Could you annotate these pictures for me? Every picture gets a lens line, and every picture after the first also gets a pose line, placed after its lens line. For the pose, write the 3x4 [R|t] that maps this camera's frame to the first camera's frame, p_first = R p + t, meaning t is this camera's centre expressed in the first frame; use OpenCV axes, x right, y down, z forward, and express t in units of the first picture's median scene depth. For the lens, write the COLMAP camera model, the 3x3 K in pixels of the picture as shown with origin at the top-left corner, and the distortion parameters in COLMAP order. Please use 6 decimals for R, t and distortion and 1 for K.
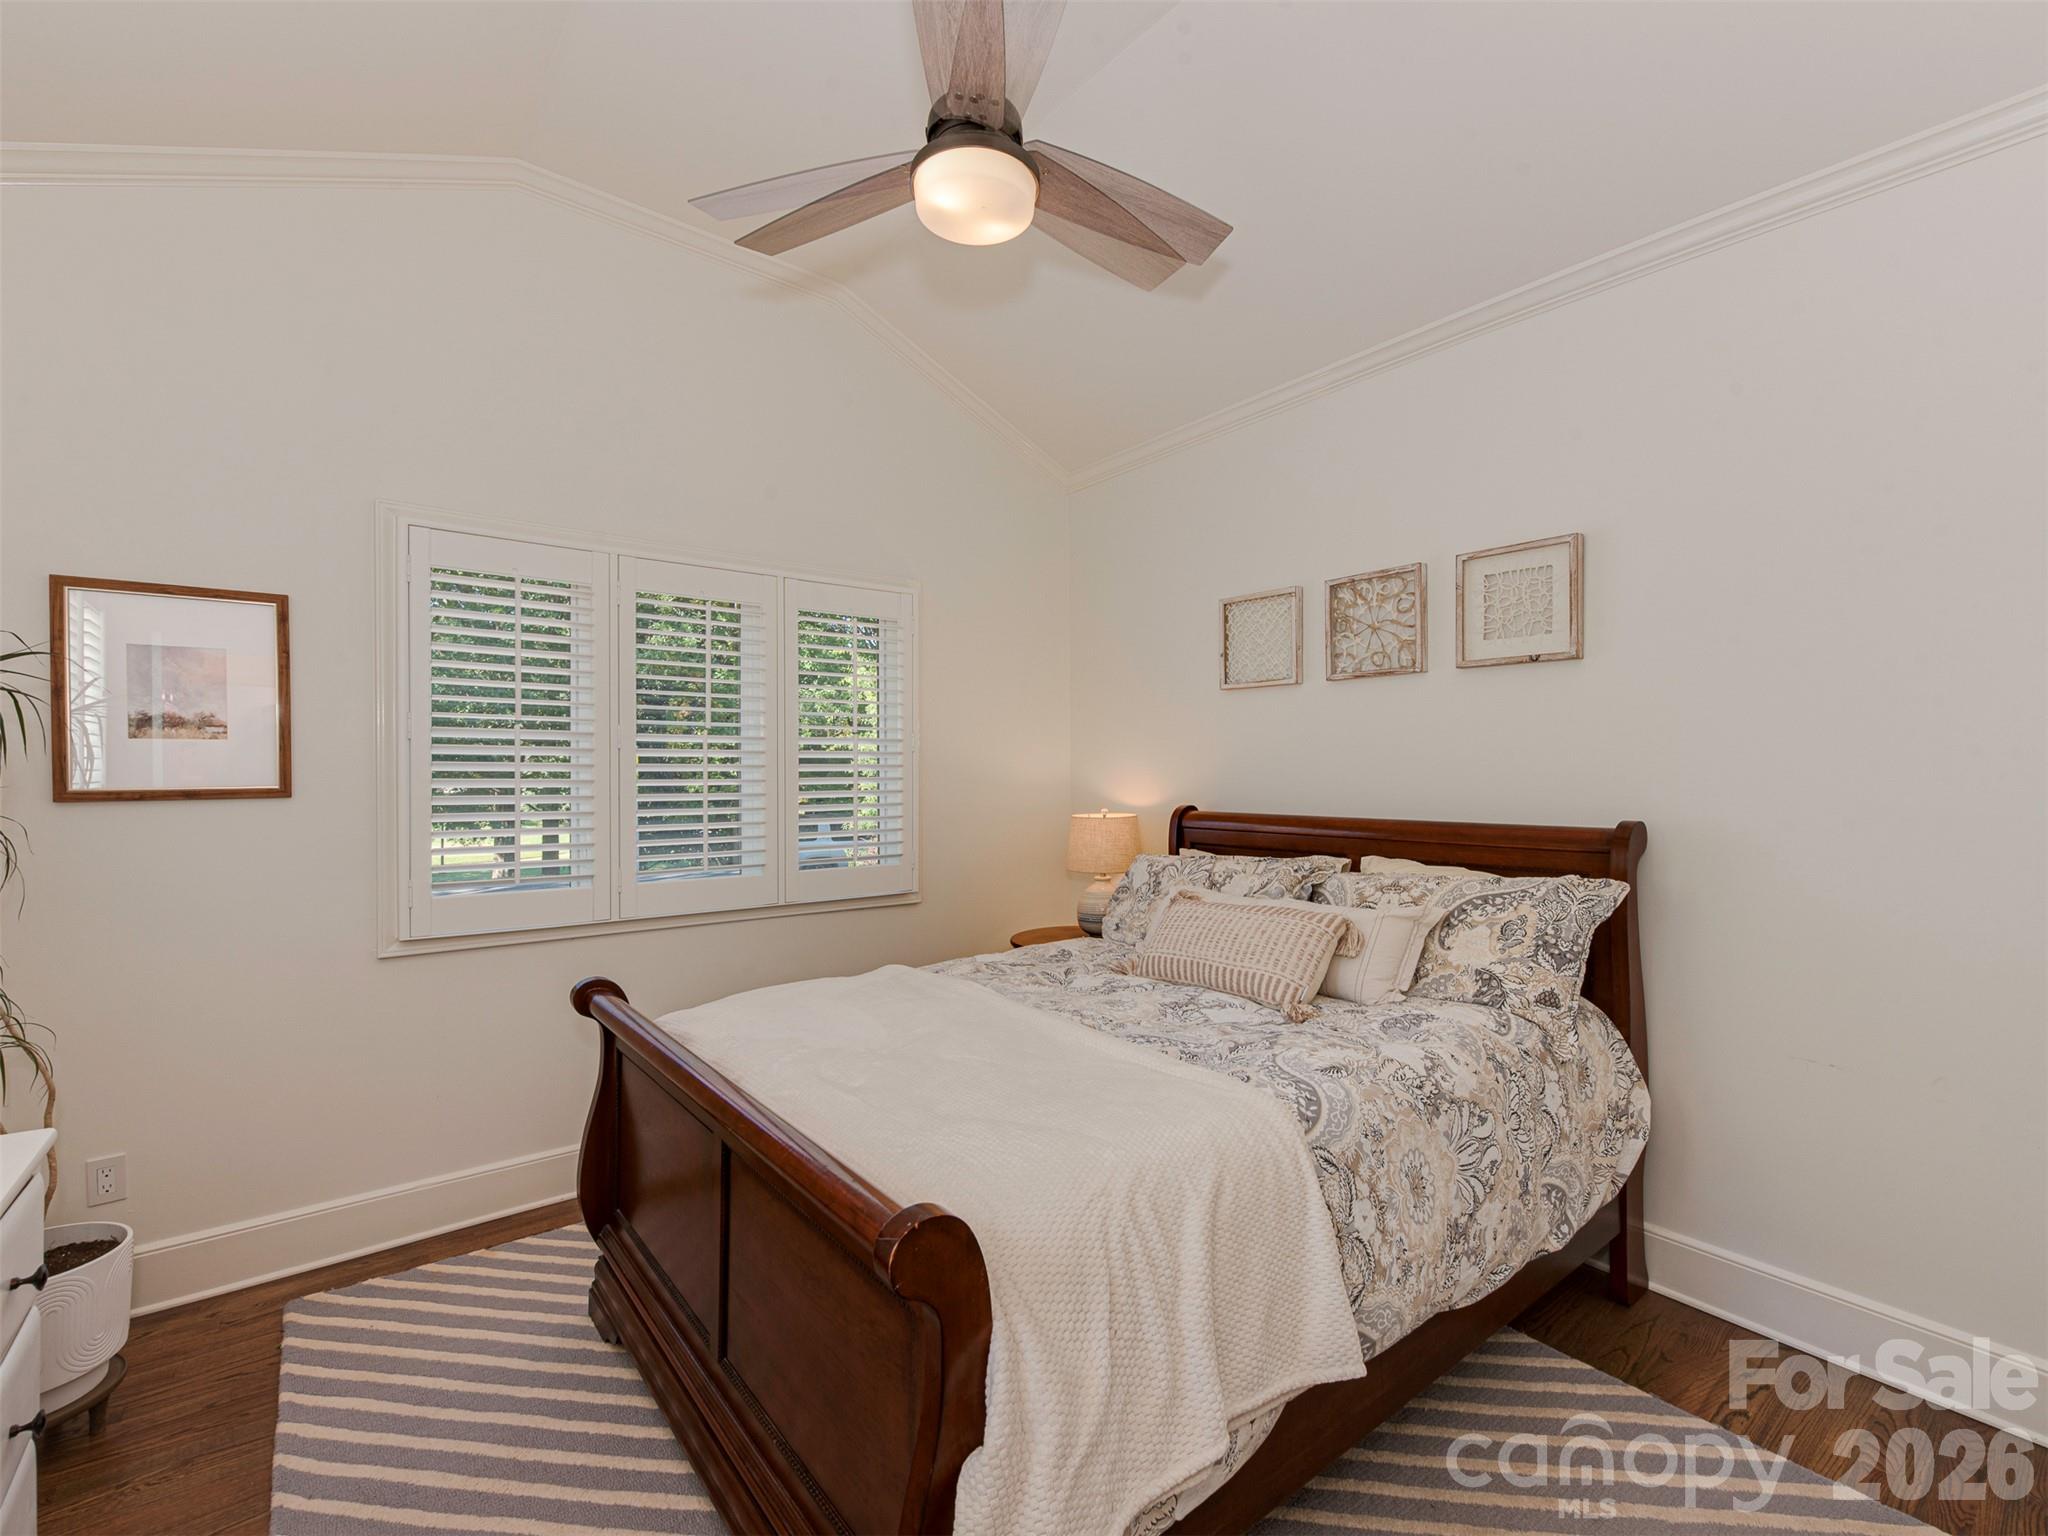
lens RADIAL K [[913.5, 0, 1024.0], [0, 913.5, 768.0], [0, 0, 1]] dist [-0.001698, -0.000498]
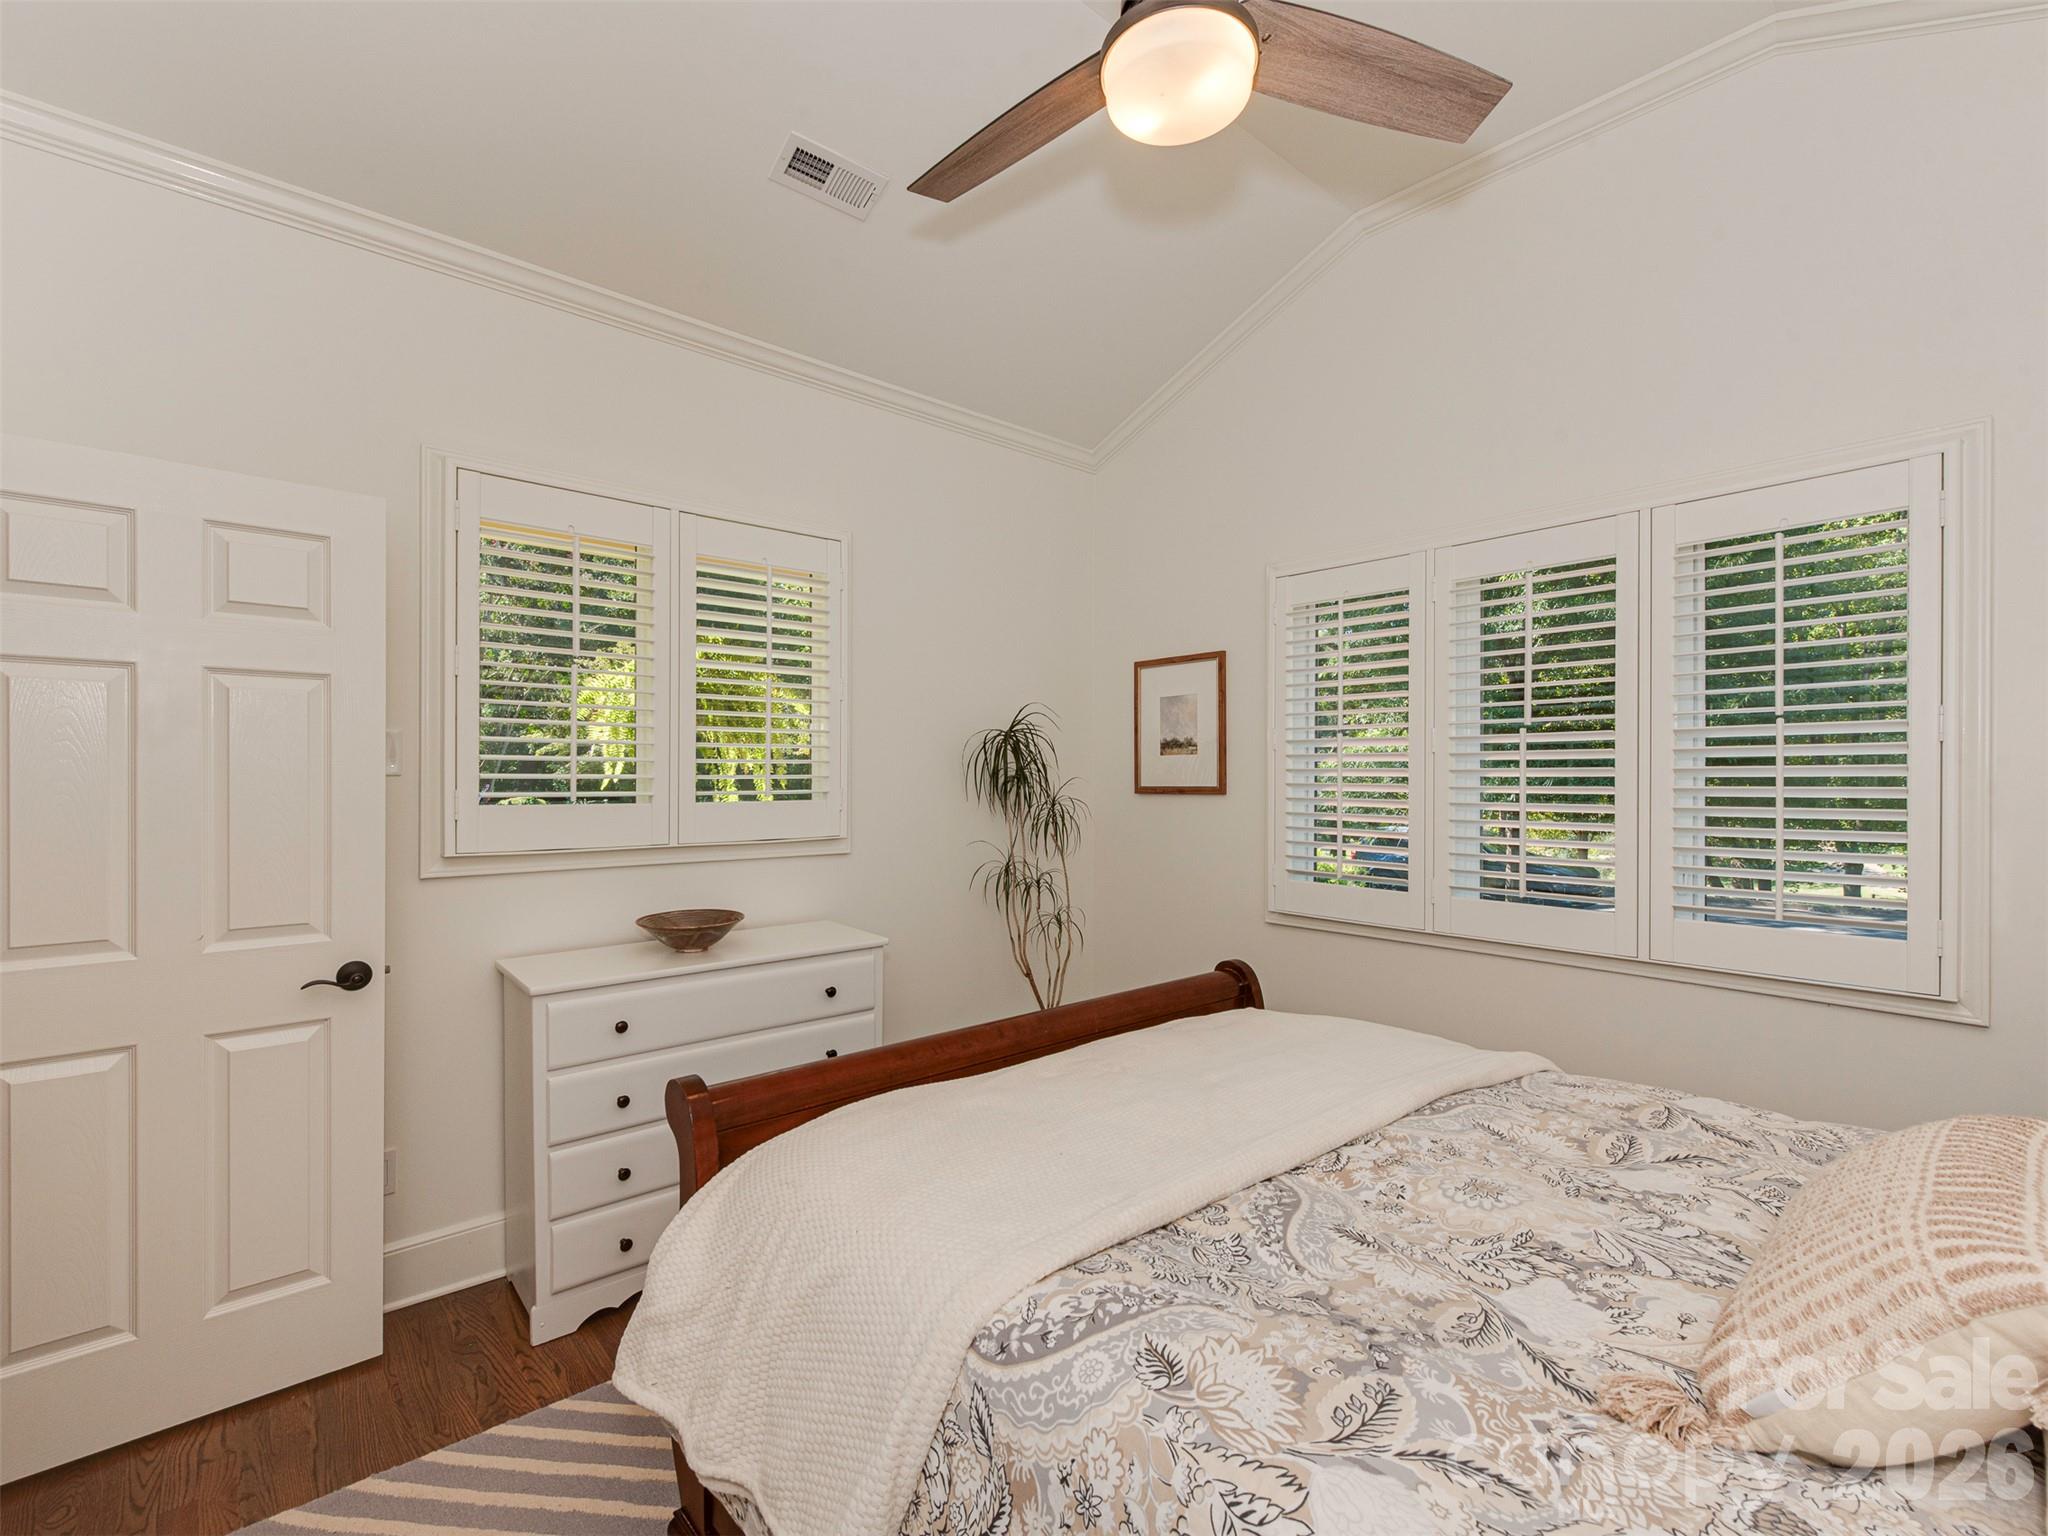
lens RADIAL K [[913.5, 0, 1024.0], [0, 913.5, 768.0], [0, 0, 1]] dist [-0.001698, -0.000498]
pose [[0.038017, -0.009302, -0.999234, 0.634384], [-0.004583, 0.999945, -0.009483, 0.007041], [0.999267, 0.004940, 0.037972, 0.686882]]
